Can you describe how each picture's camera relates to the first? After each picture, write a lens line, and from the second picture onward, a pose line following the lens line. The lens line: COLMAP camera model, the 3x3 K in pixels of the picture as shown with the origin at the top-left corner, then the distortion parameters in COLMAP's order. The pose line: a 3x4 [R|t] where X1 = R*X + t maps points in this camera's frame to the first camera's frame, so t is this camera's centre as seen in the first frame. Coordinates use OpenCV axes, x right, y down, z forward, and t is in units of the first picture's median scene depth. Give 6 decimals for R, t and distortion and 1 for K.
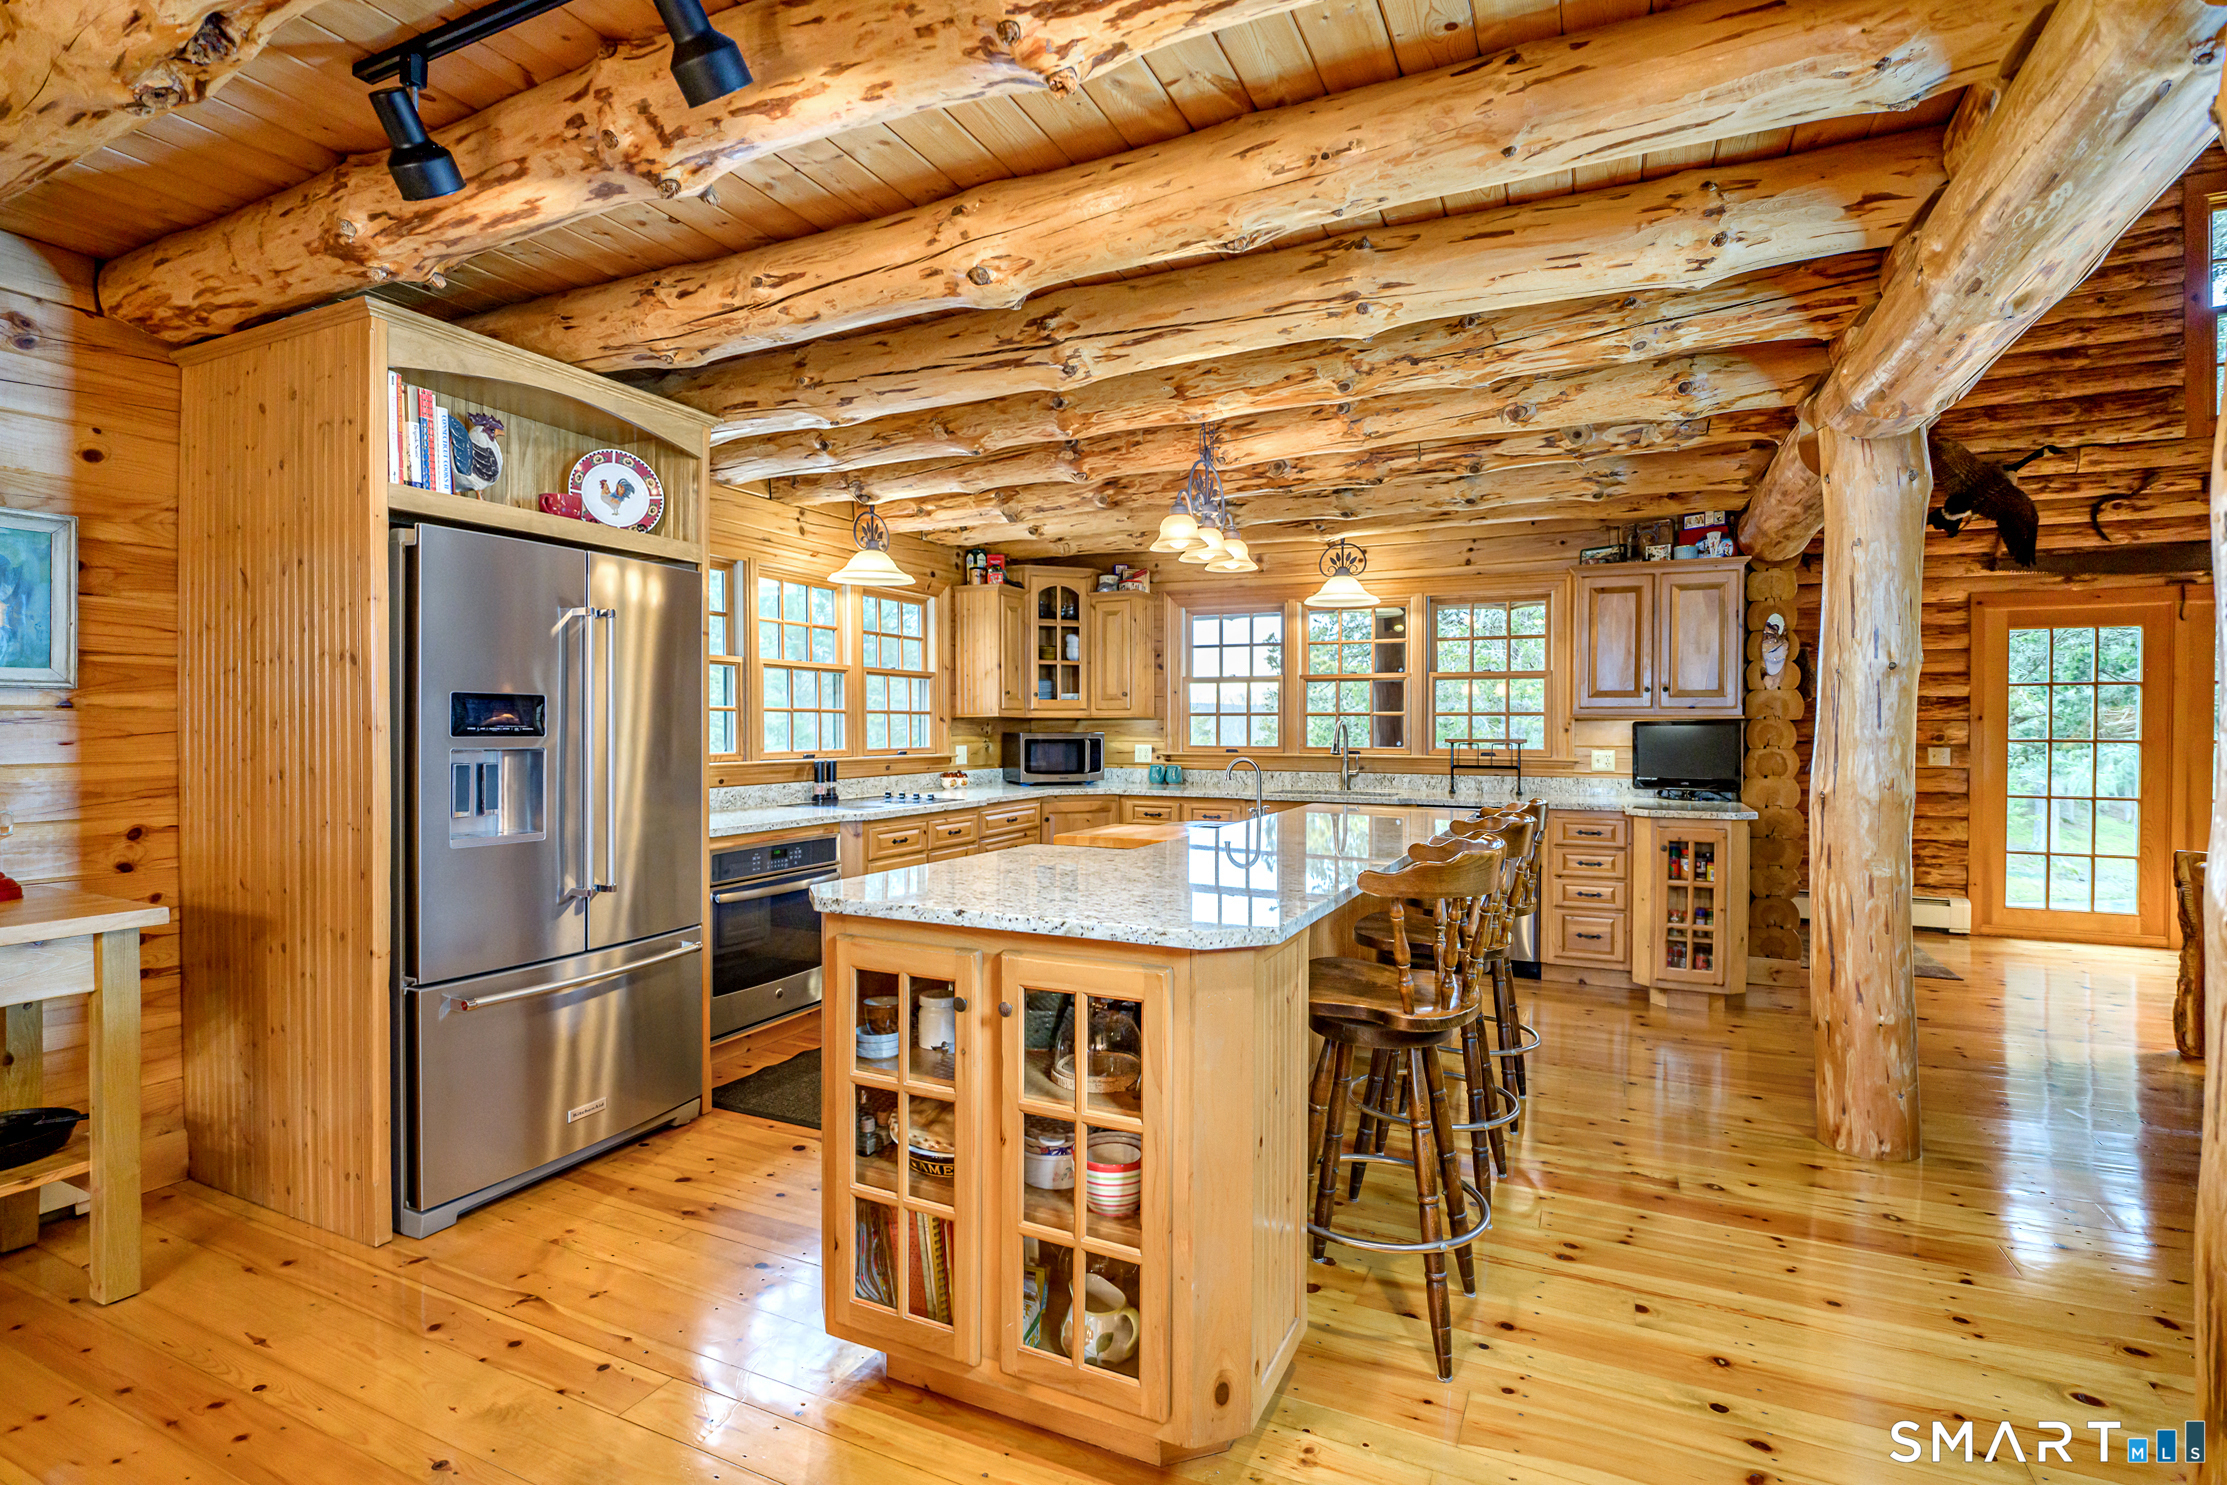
lens RADIAL K [[1045.1, 0, 1117.2], [0, 1045.1, 738.8], [0, 0, 1]] dist [-0.006234, -0.000879]
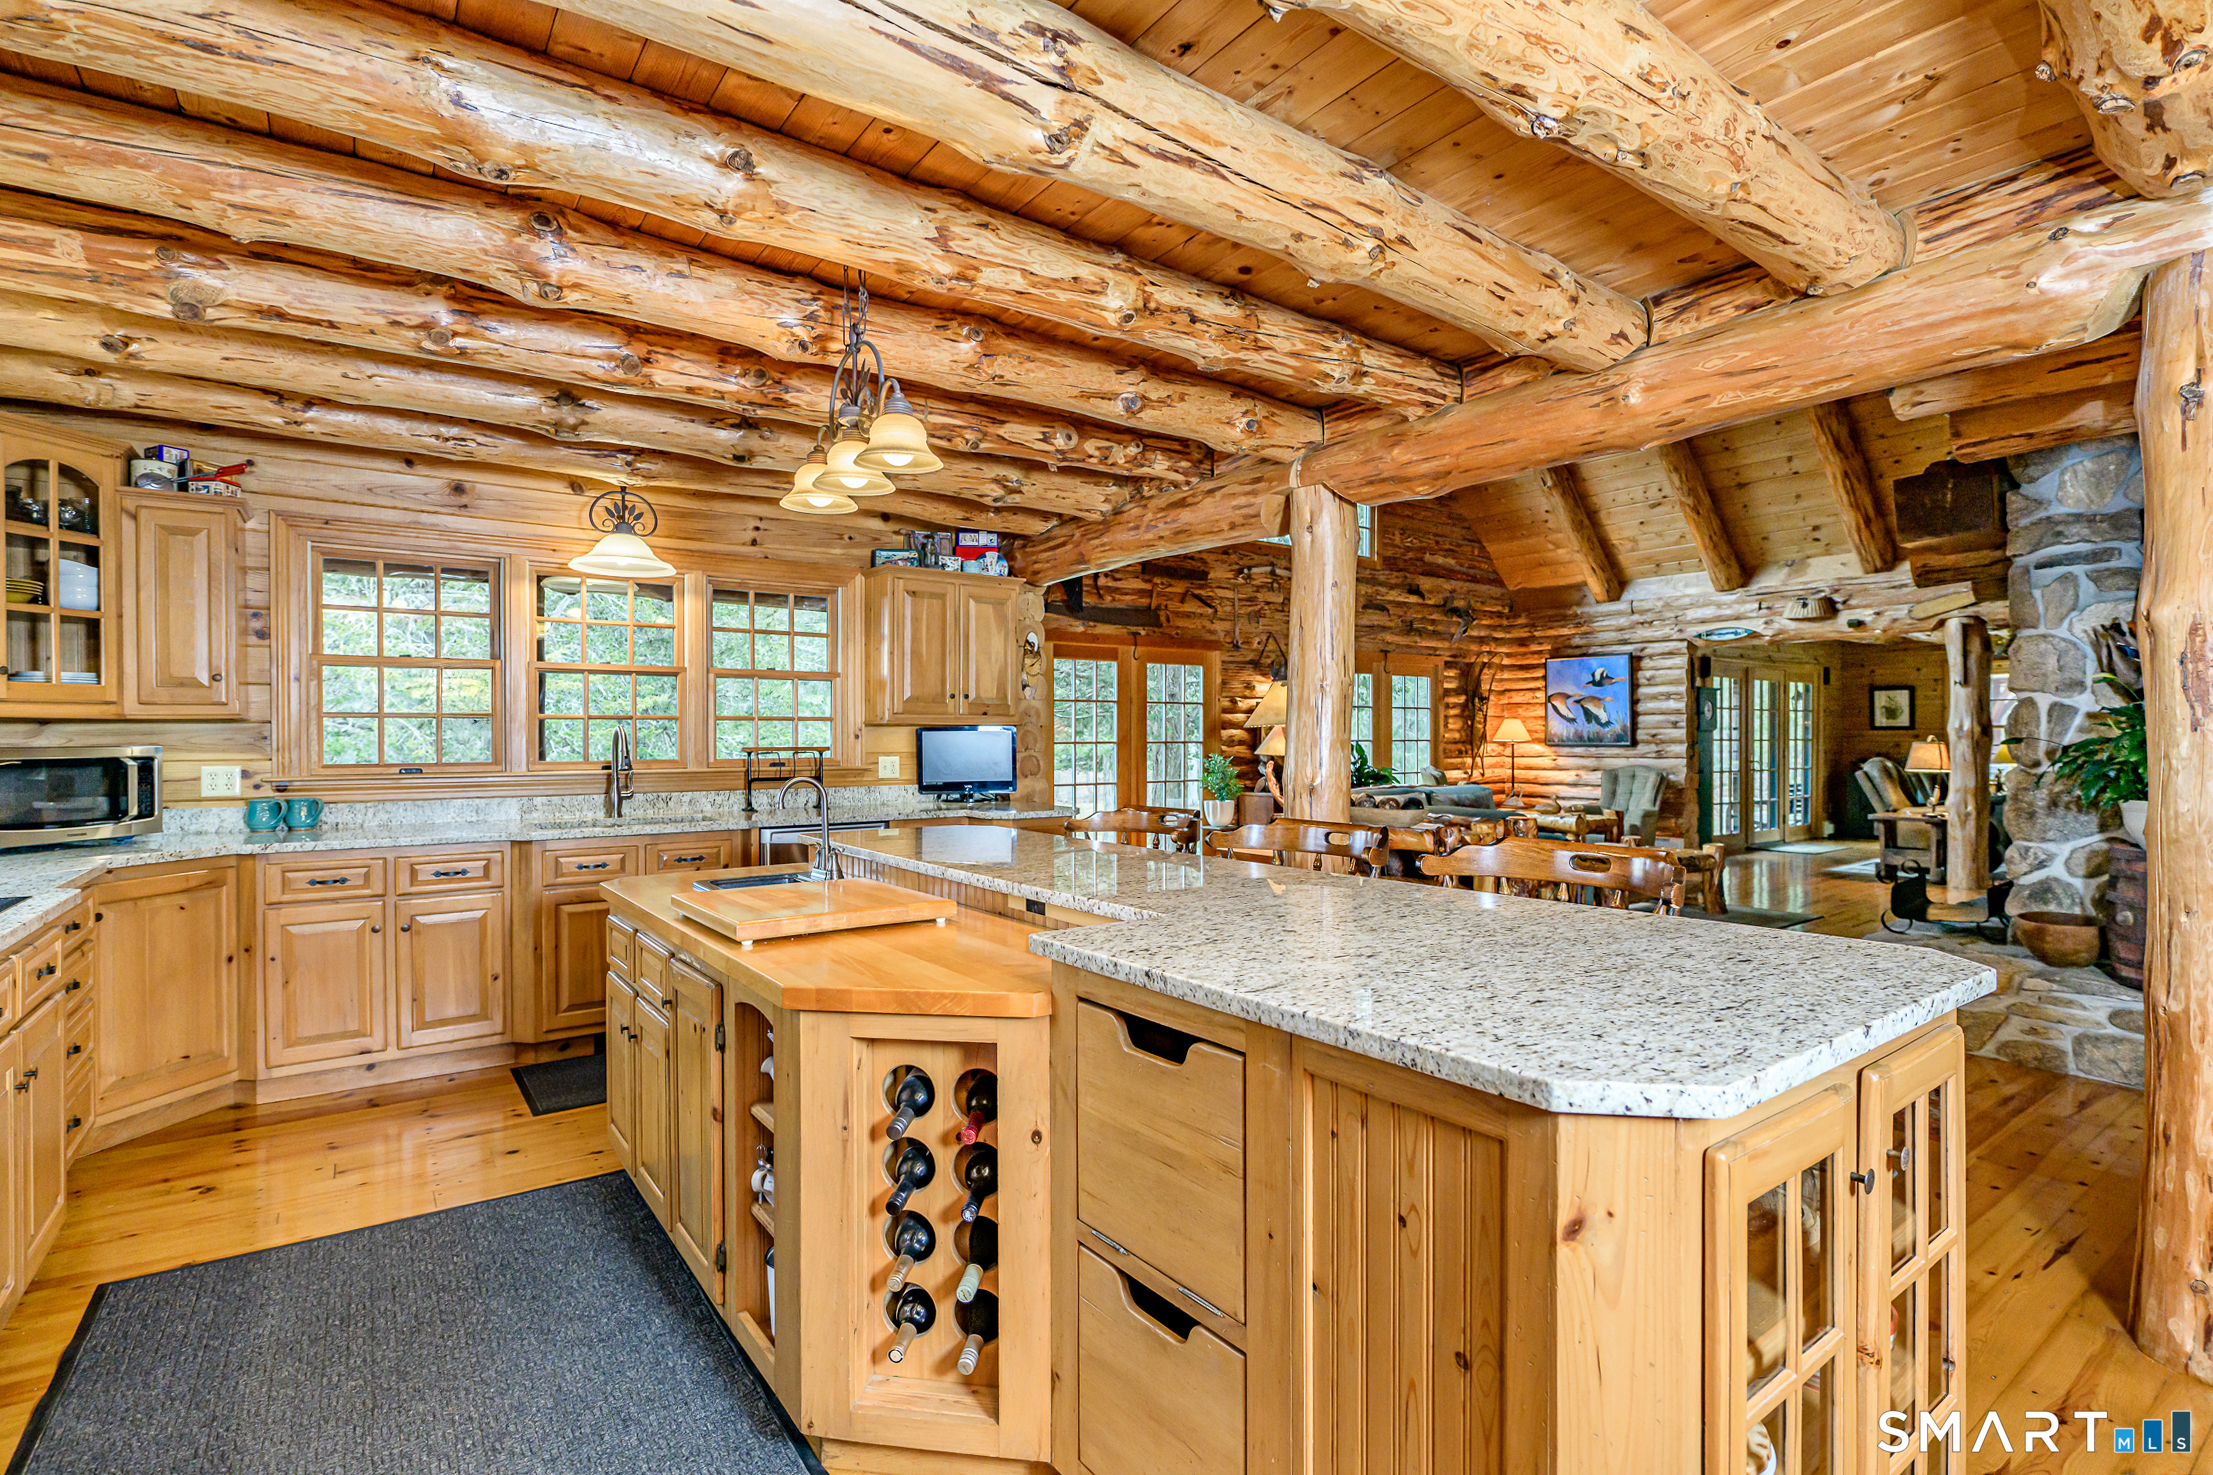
lens RADIAL K [[1038.5, 0, 1097.6], [0, 1038.5, 738.6], [0, 0, 1]] dist [-0.006234, -0.000879]
pose [[0.485719, -0.006437, 0.874091, -0.290526], [0.014002, 0.999902, -0.000418, -0.003097], [-0.874003, 0.012442, 0.485762, 0.356079]]
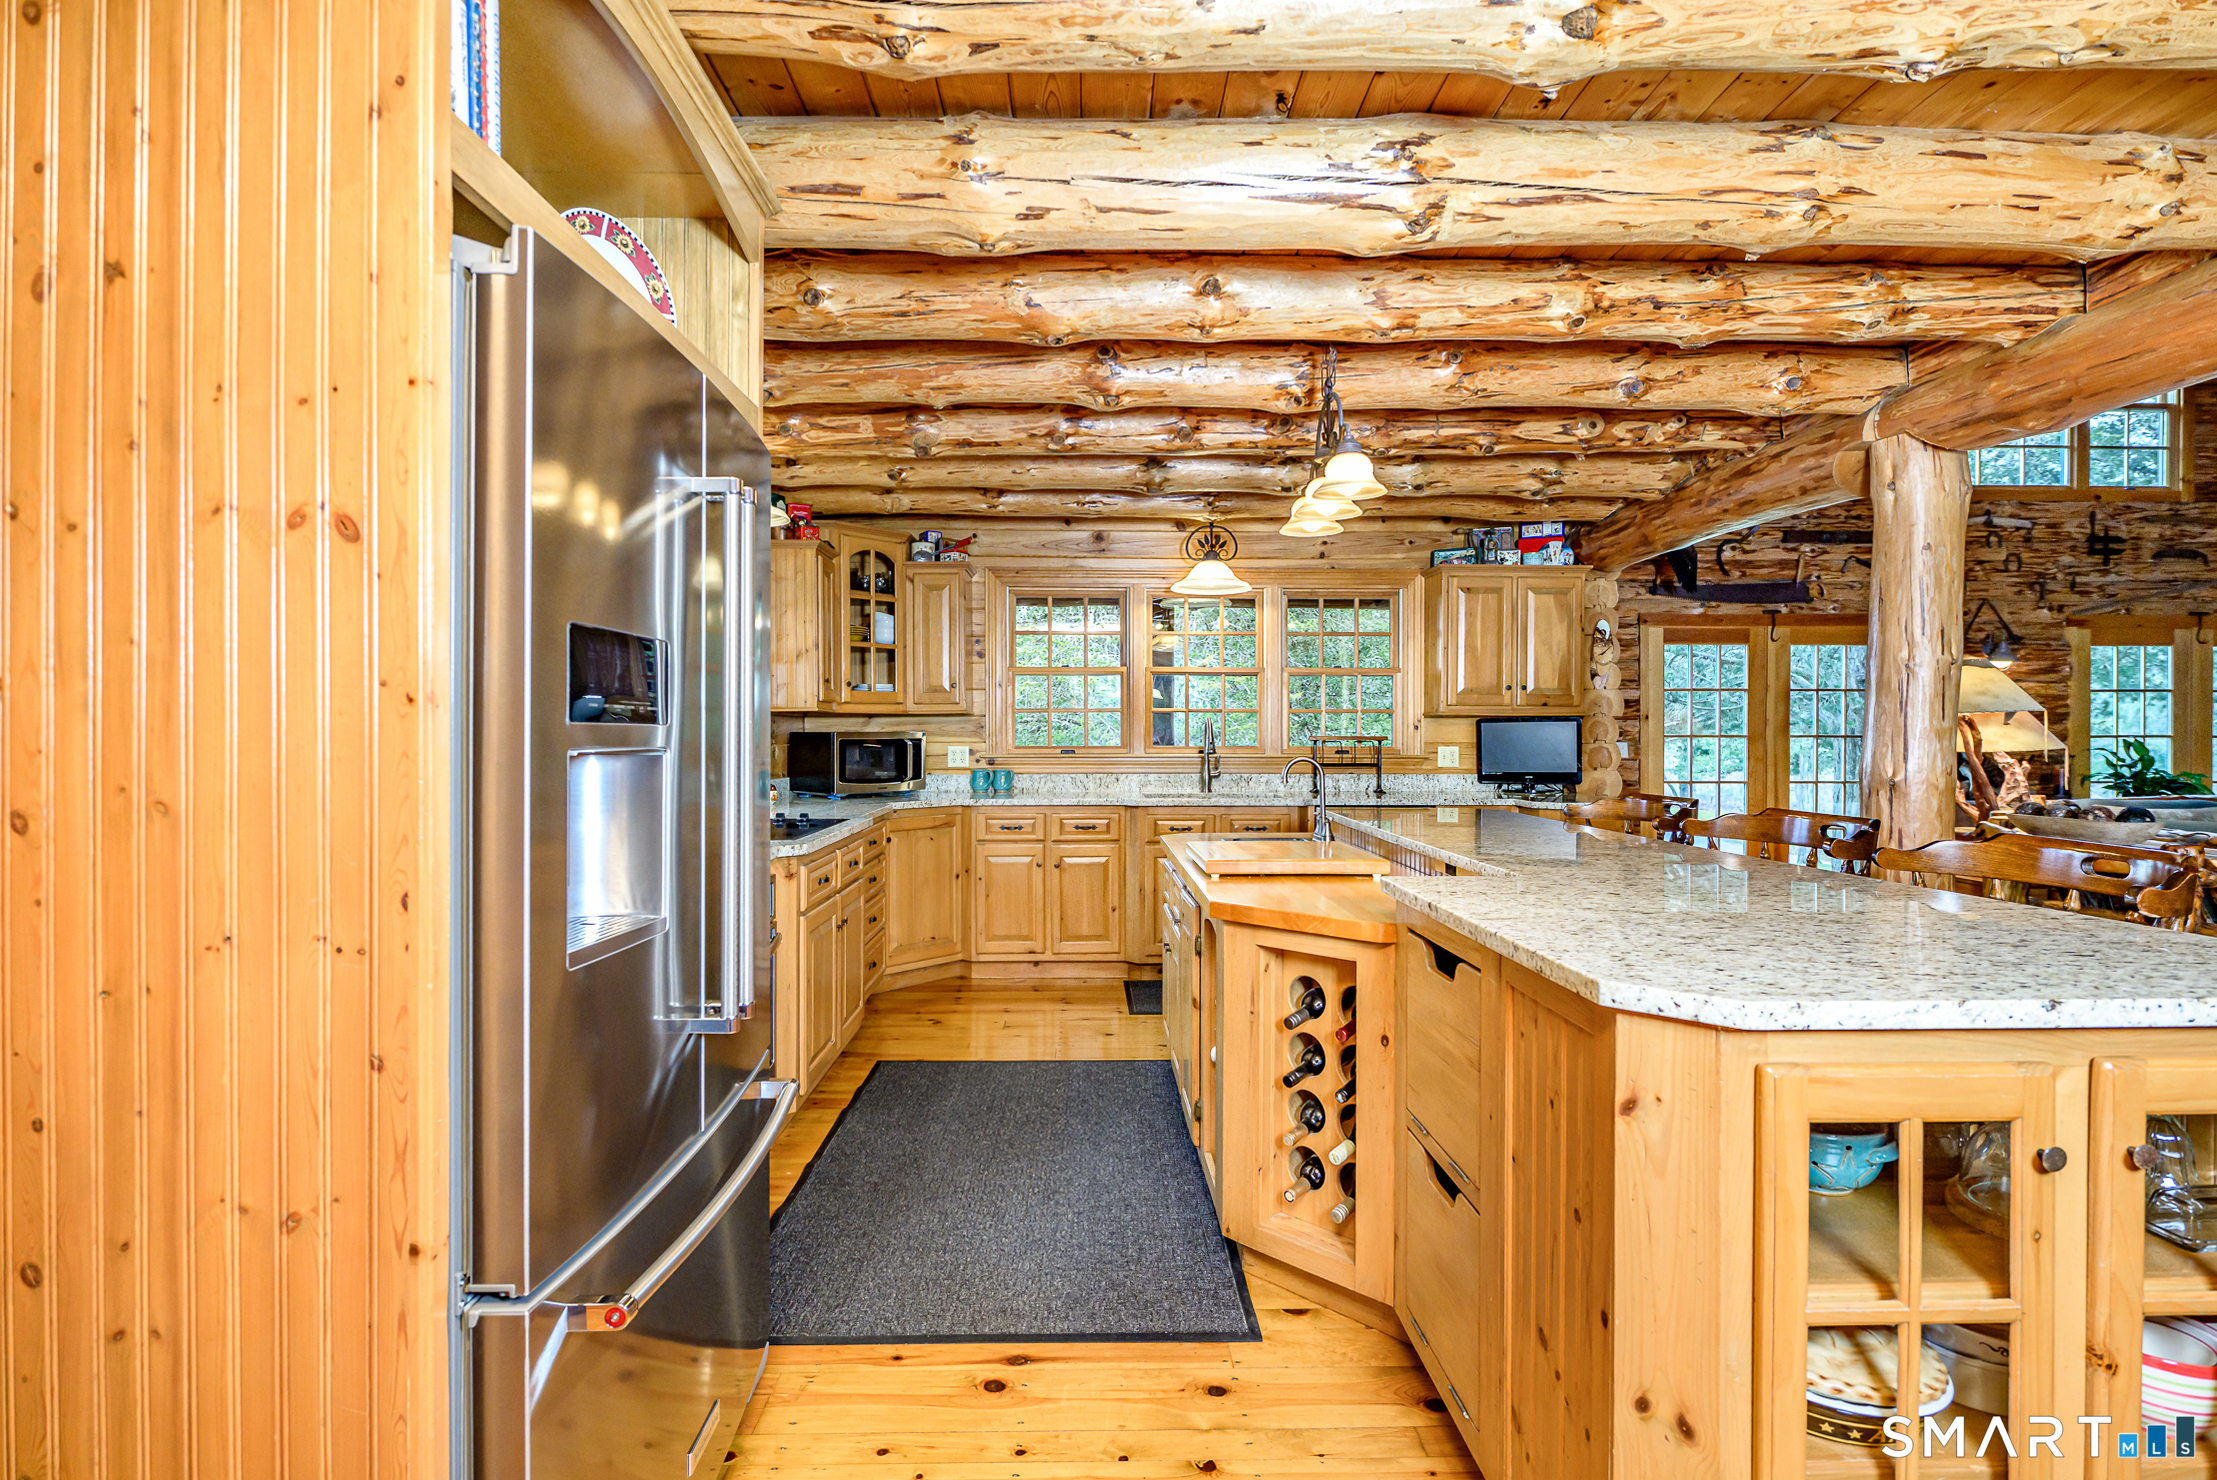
lens RADIAL K [[1040.4, 0, 1105.5], [0, 1040.4, 735.0], [0, 0, 1]] dist [-0.006234, -0.000879]
pose [[0.896740, -0.003837, 0.442542, -0.291639], [0.007586, 0.999949, -0.006700, 0.003906], [-0.442493, 0.009365, 0.896723, 0.230392]]
